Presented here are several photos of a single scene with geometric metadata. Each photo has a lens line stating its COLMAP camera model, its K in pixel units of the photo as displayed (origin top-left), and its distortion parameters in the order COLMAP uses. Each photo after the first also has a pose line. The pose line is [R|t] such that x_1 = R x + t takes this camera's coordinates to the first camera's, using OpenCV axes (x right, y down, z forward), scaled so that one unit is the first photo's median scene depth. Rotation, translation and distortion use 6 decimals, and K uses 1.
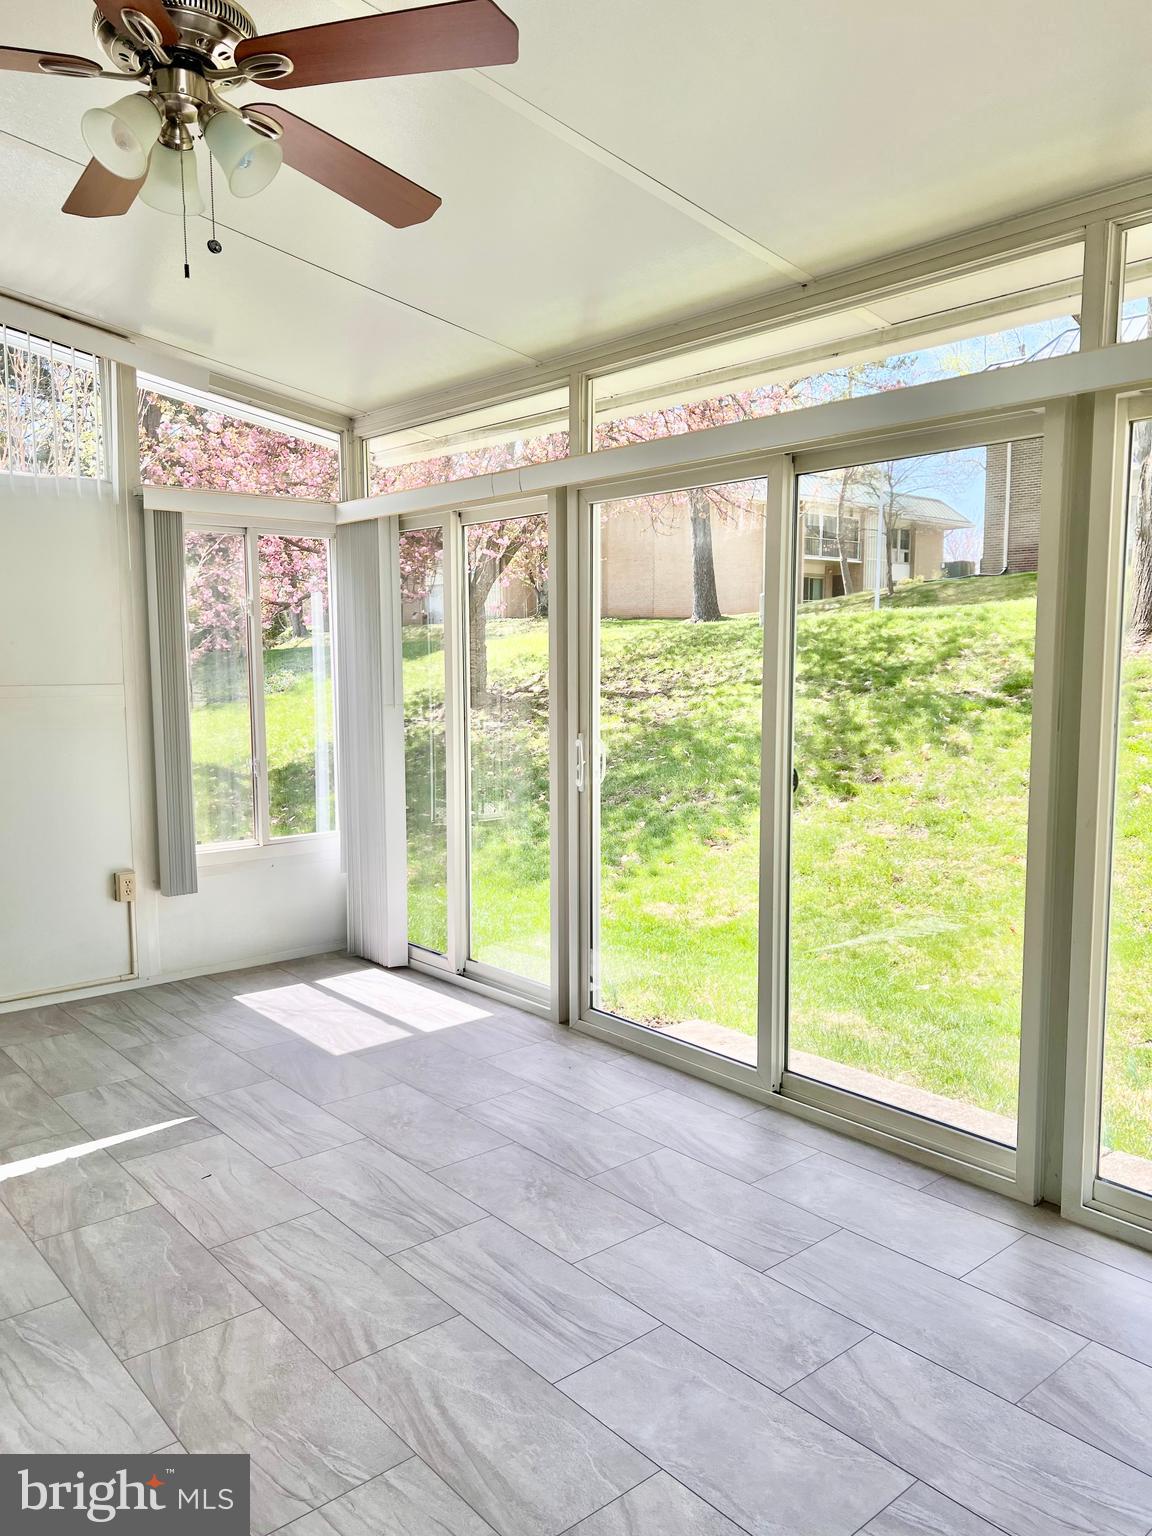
lens RADIAL K [[1160.3, 0, 570.9], [0, 1160.3, 748.5], [0, 0, 1]] dist [0.053166, -0.088609]
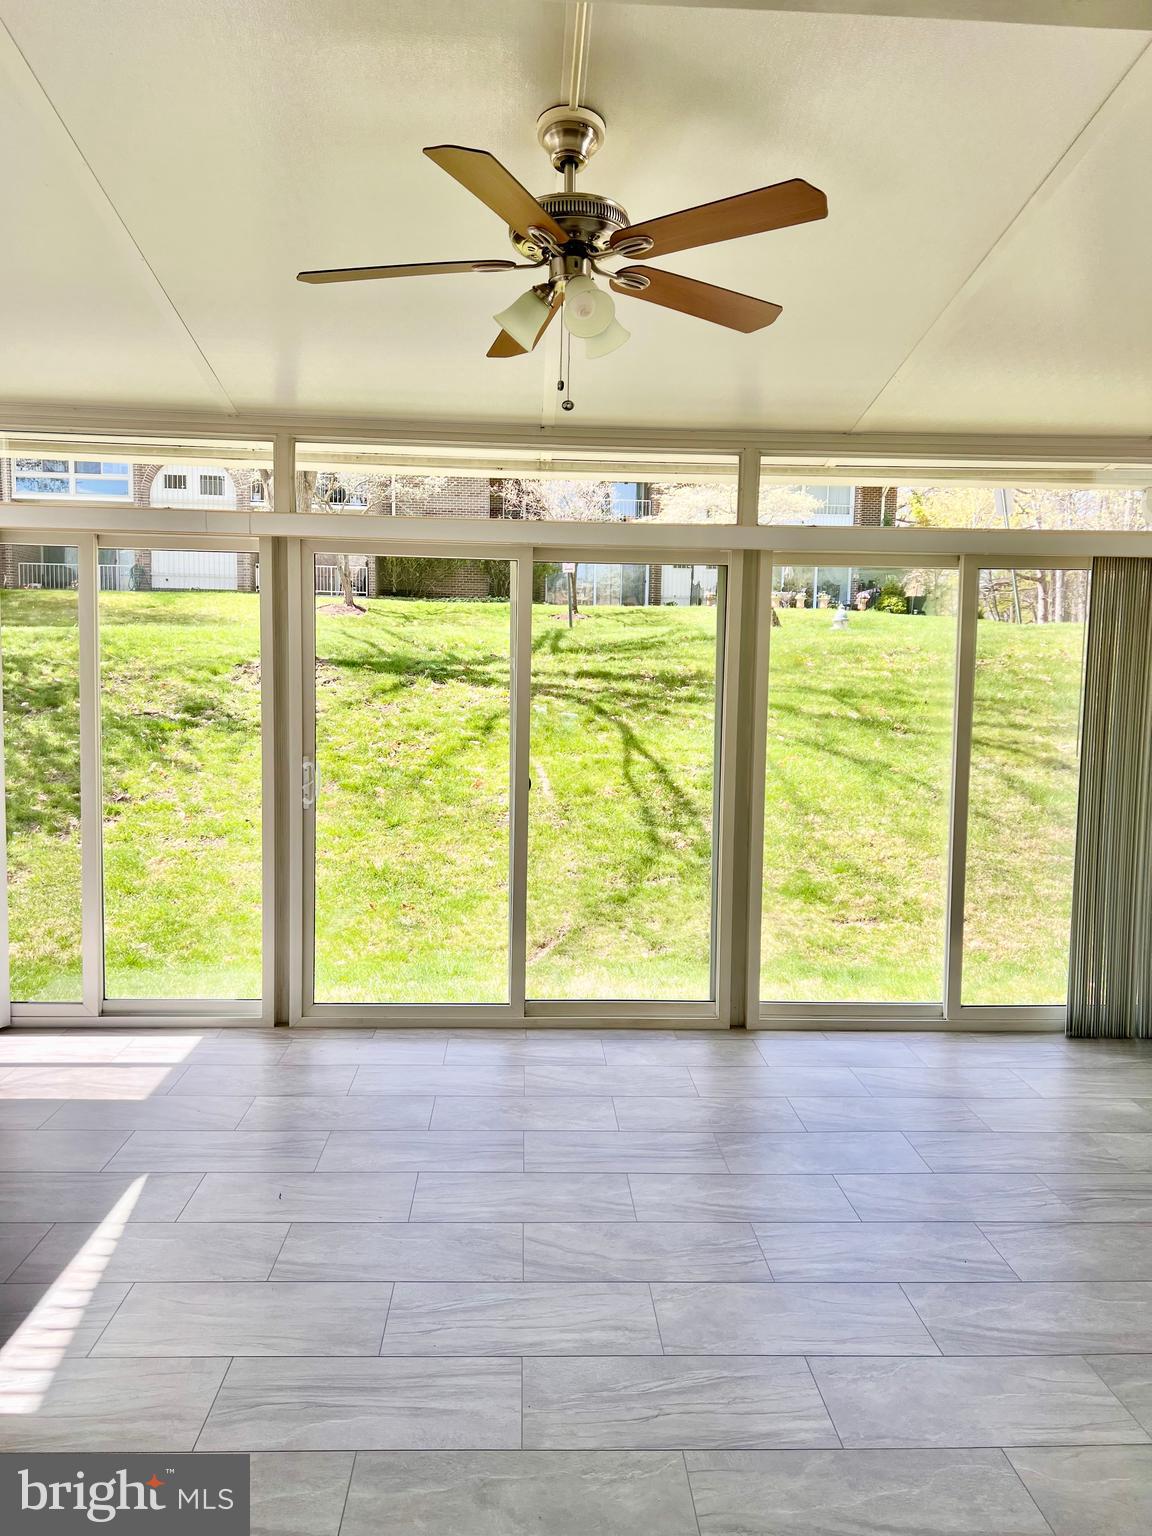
lens RADIAL K [[1149.9, 0, 576.0], [0, 1149.9, 768.0], [0, 0, 1]] dist [0.063833, -0.082869]
pose [[0.601202, -0.043808, 0.797895, -0.880632], [0.041437, 0.998862, 0.023620, -0.024566], [-0.798022, 0.018862, 0.602333, 0.150230]]
